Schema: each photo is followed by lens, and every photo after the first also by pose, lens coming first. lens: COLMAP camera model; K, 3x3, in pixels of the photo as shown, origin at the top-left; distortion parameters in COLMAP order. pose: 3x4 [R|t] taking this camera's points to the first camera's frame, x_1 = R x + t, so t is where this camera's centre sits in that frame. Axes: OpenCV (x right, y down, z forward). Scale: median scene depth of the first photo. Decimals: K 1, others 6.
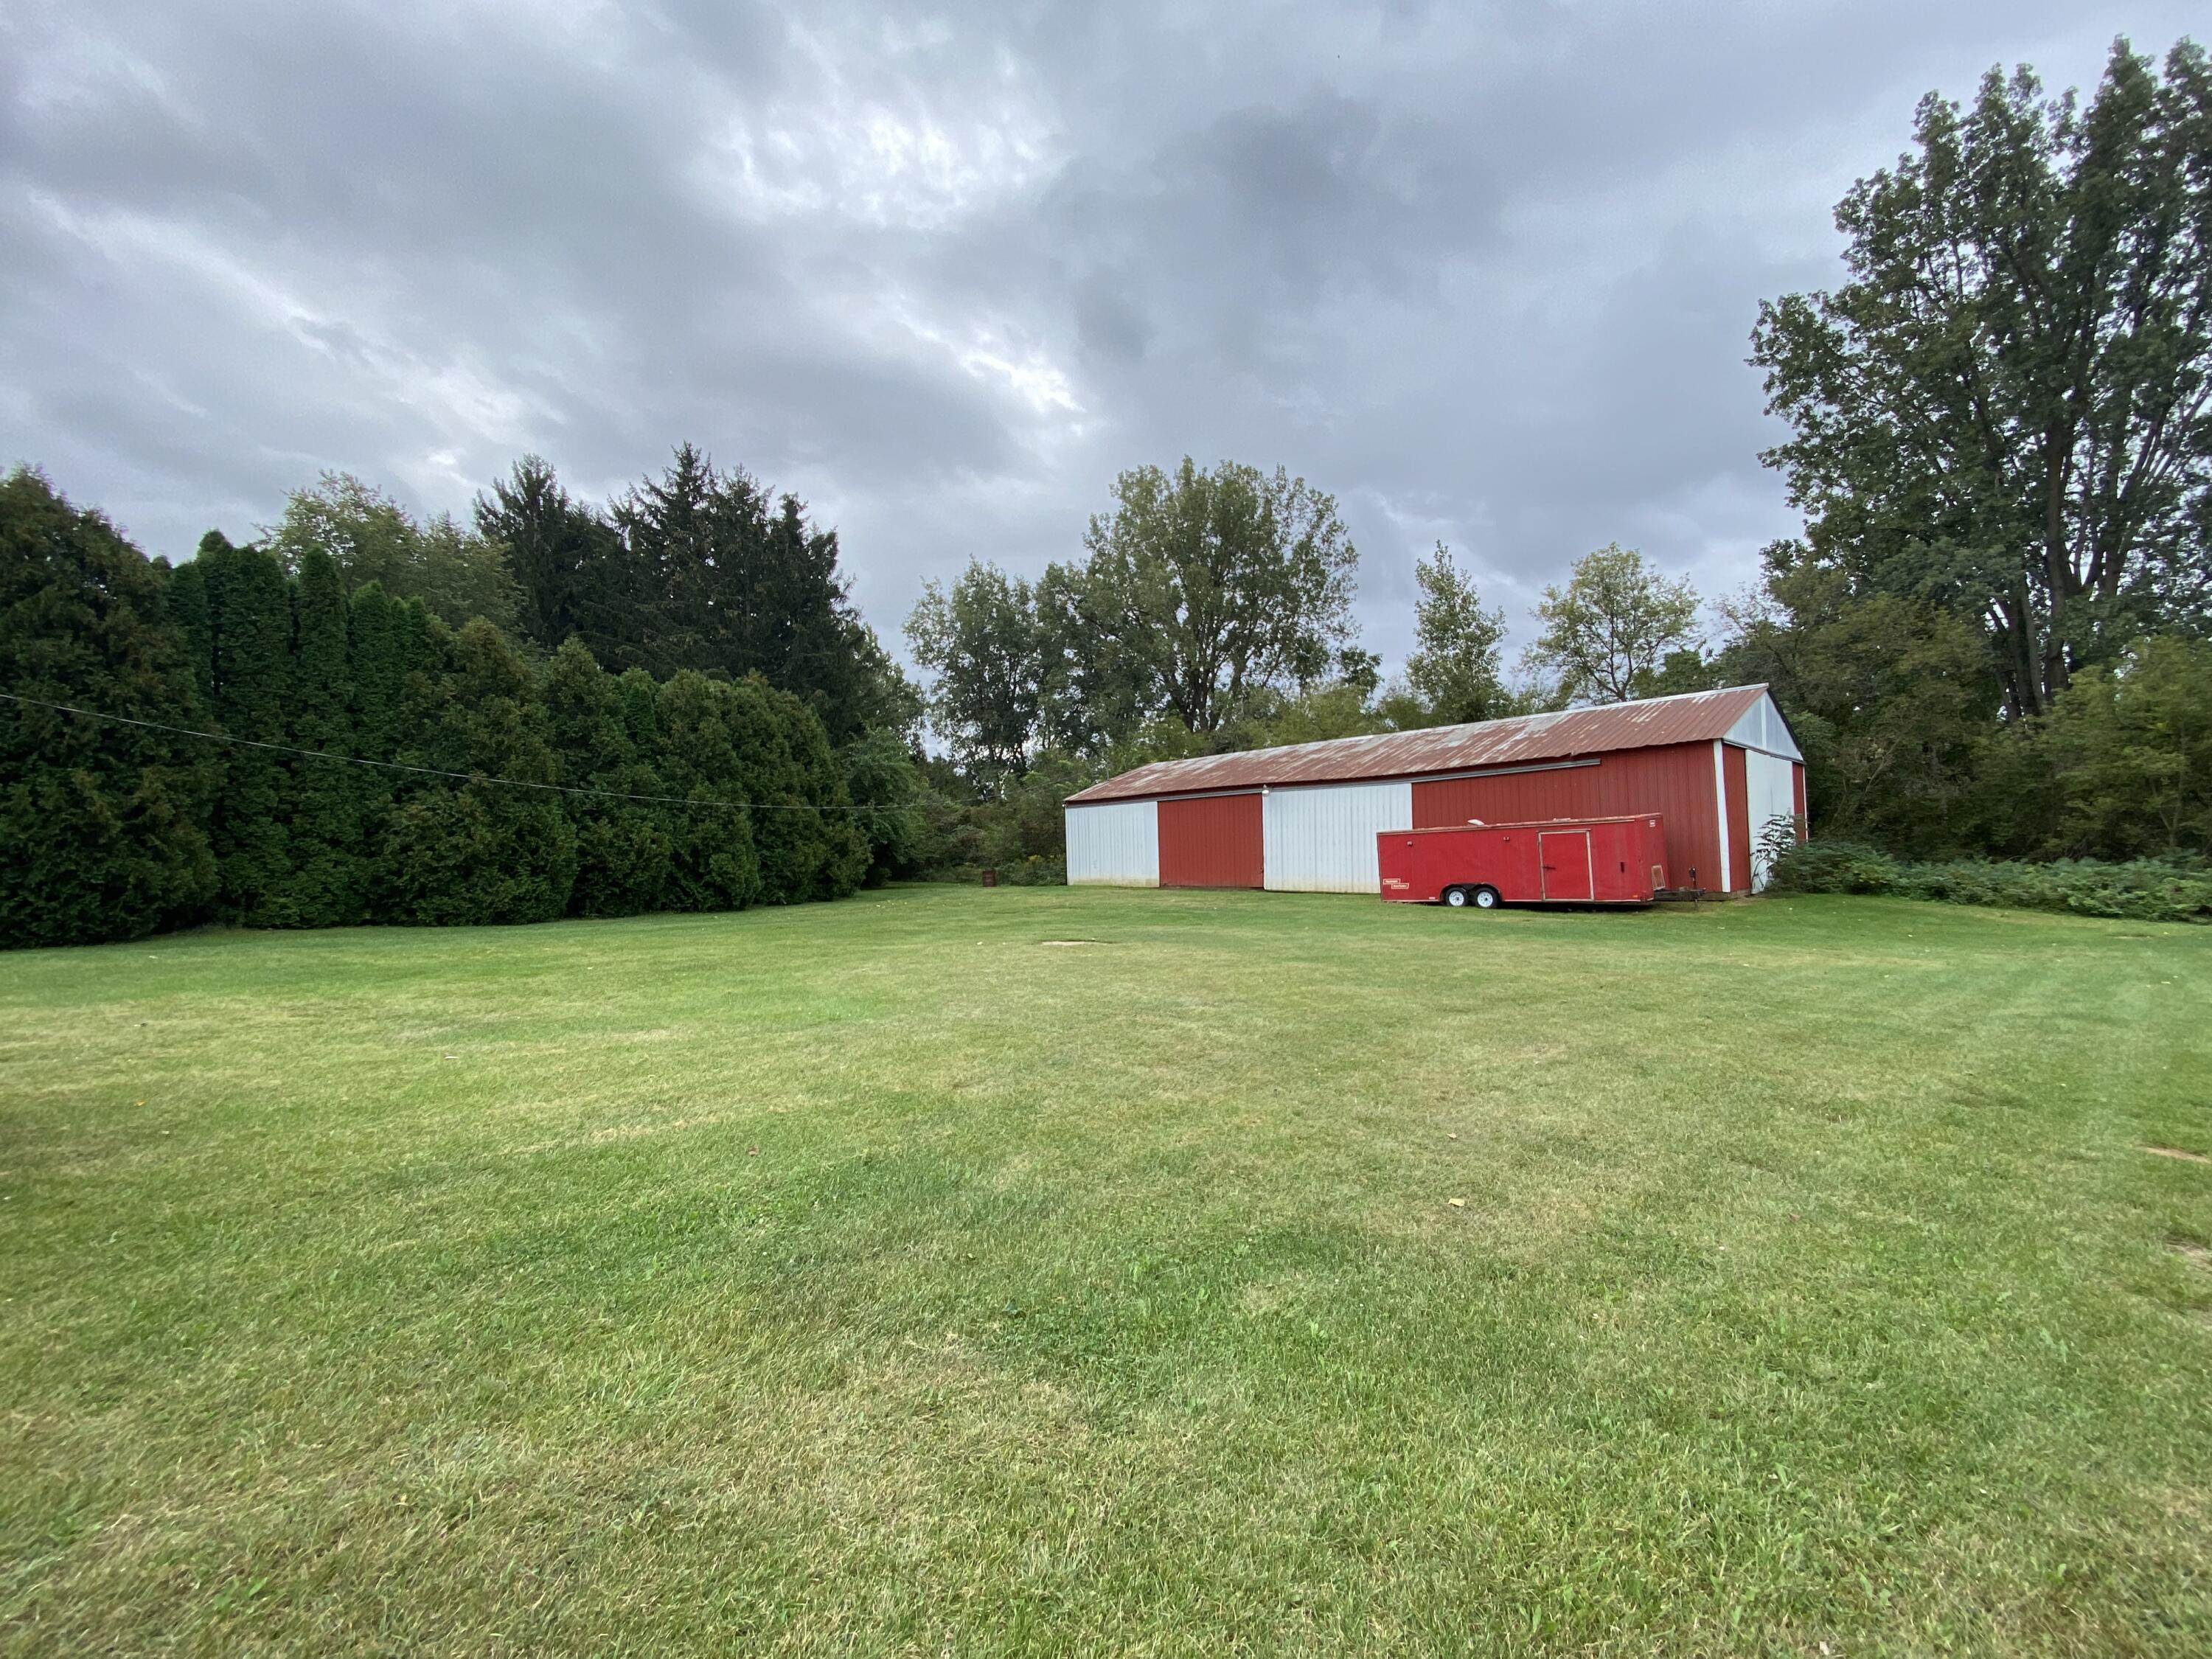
lens RADIAL K [[892.8, 0, 1106.0], [0, 892.8, 829.5], [0, 0, 1]] dist [0.033594, -0.000187]
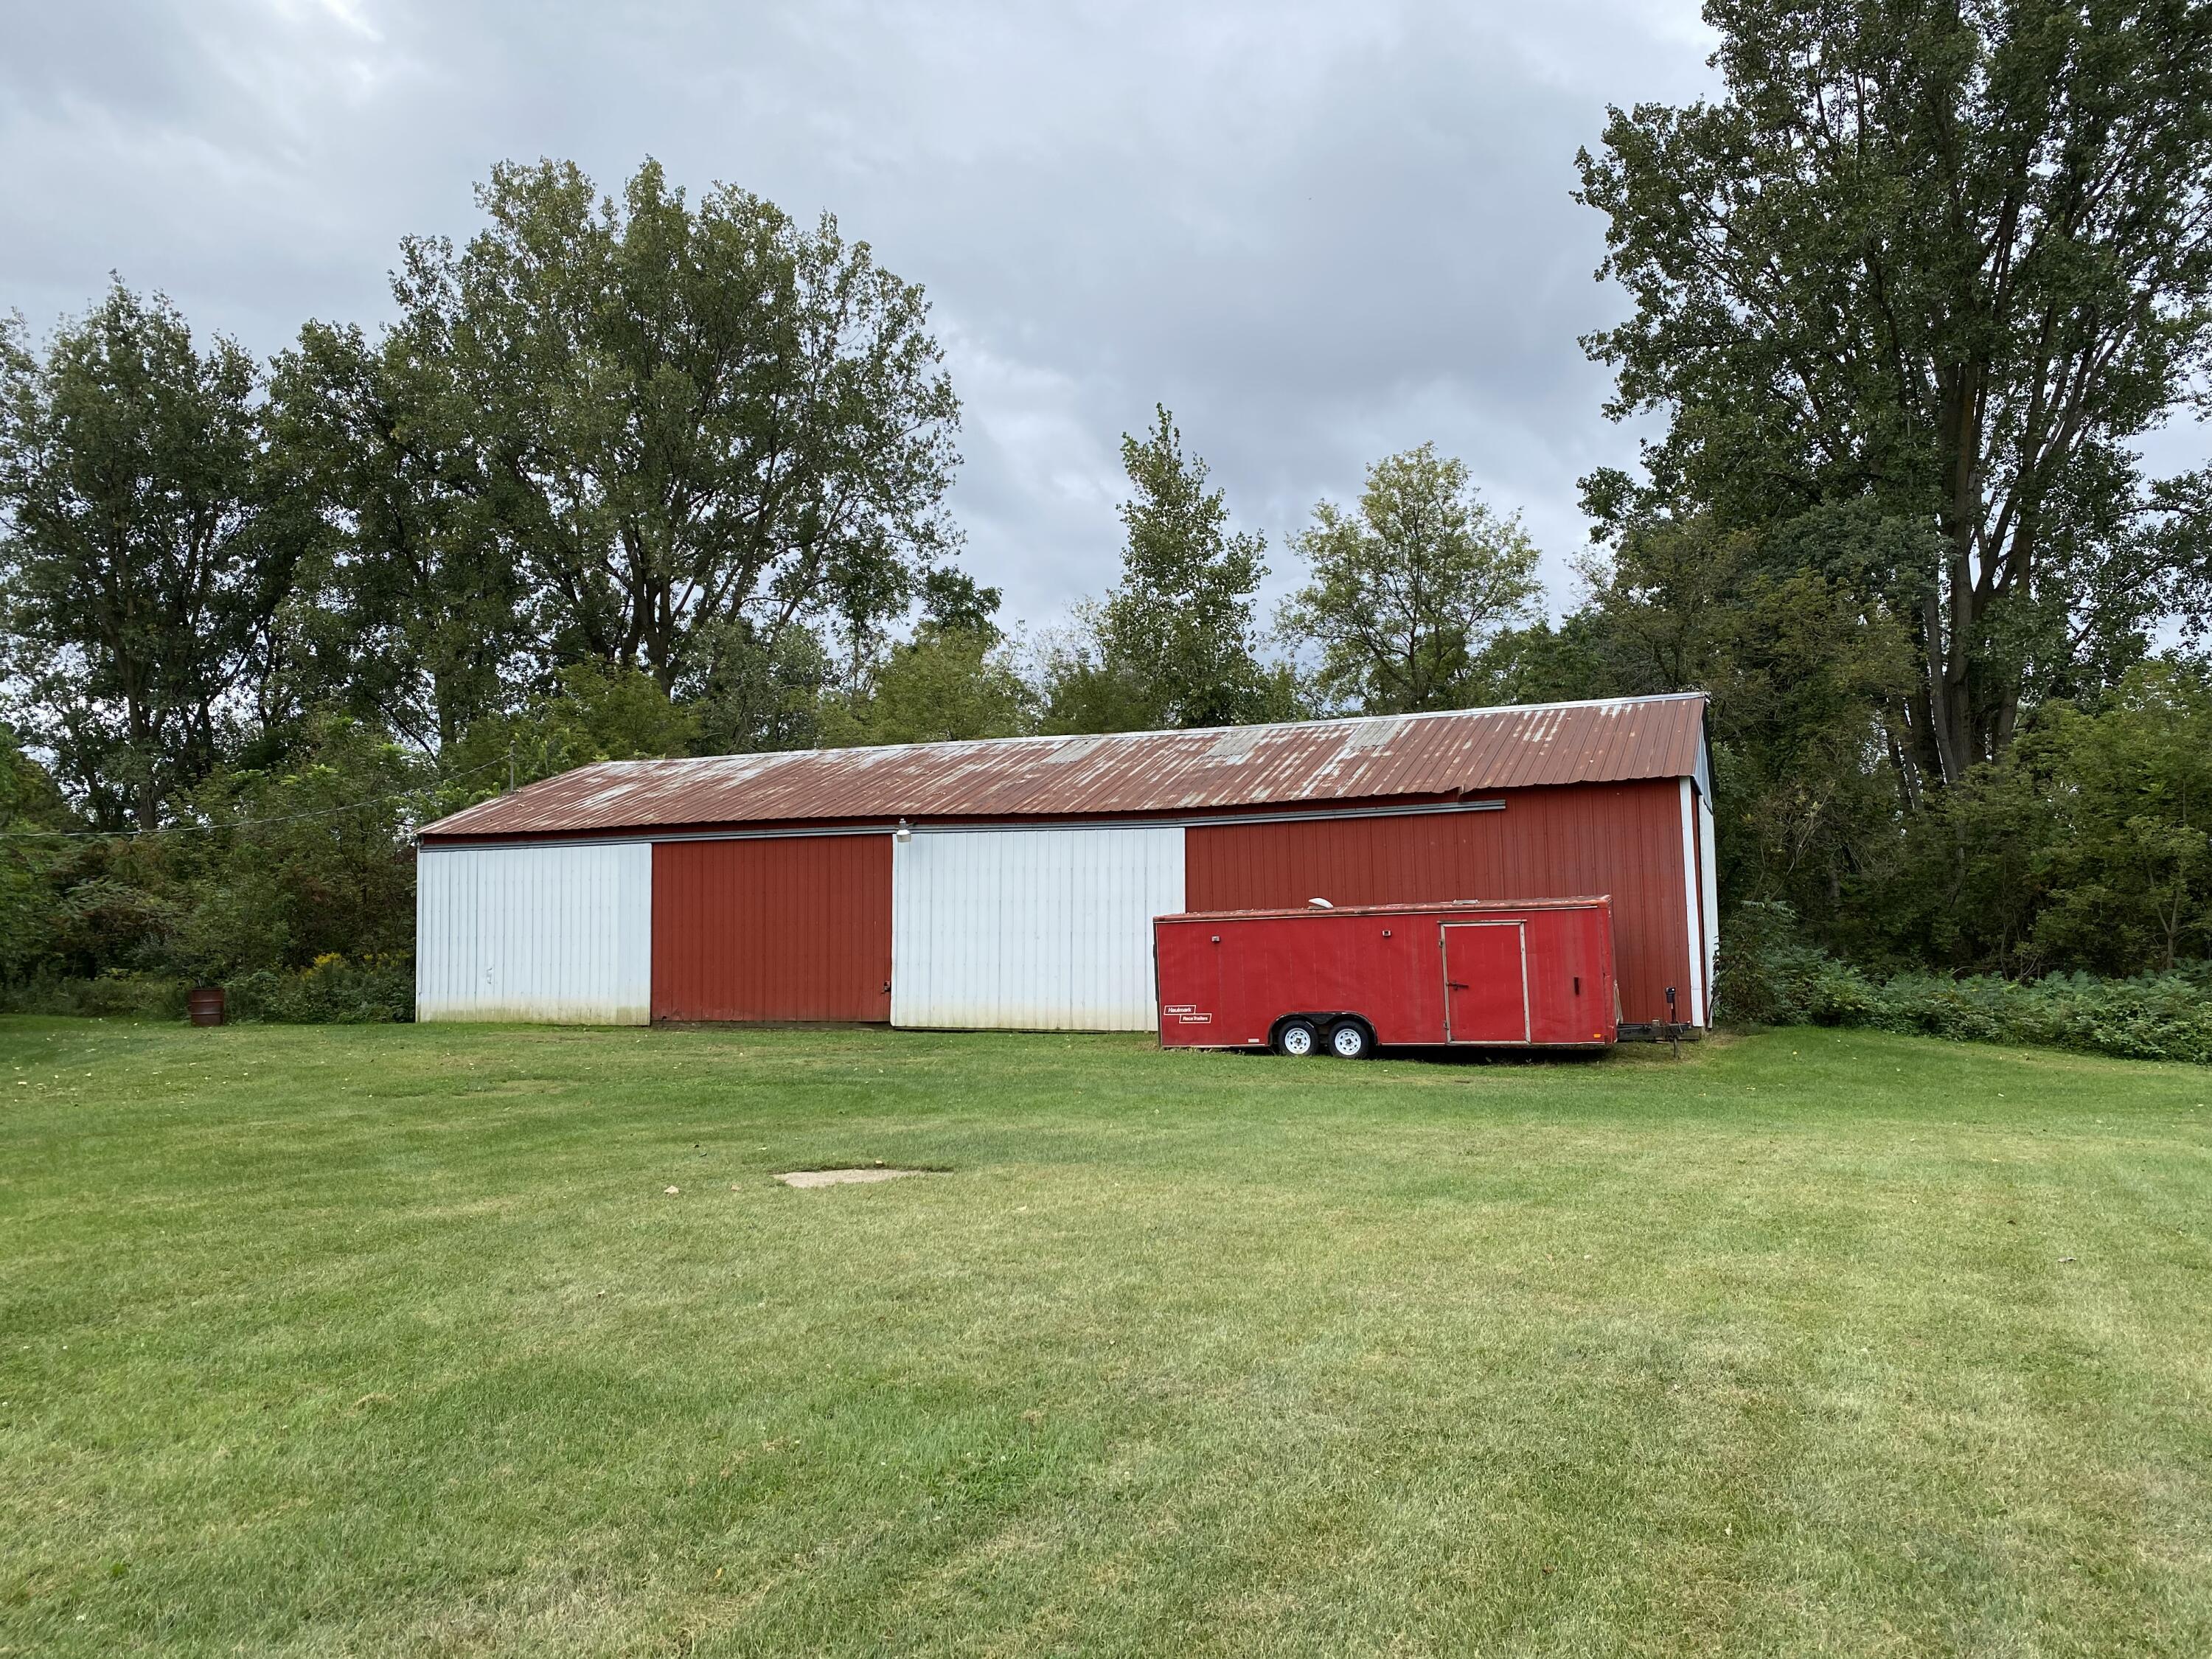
lens RADIAL K [[1664.0, 0, 1106.0], [0, 1664.0, 829.5], [0, 0, 1]] dist [0.132438, -0.148504]
pose [[0.910325, 0.036121, 0.412315, -0.082766], [-0.019411, 0.998814, -0.044646, -0.002732], [-0.413439, 0.032639, 0.909947, 0.062175]]
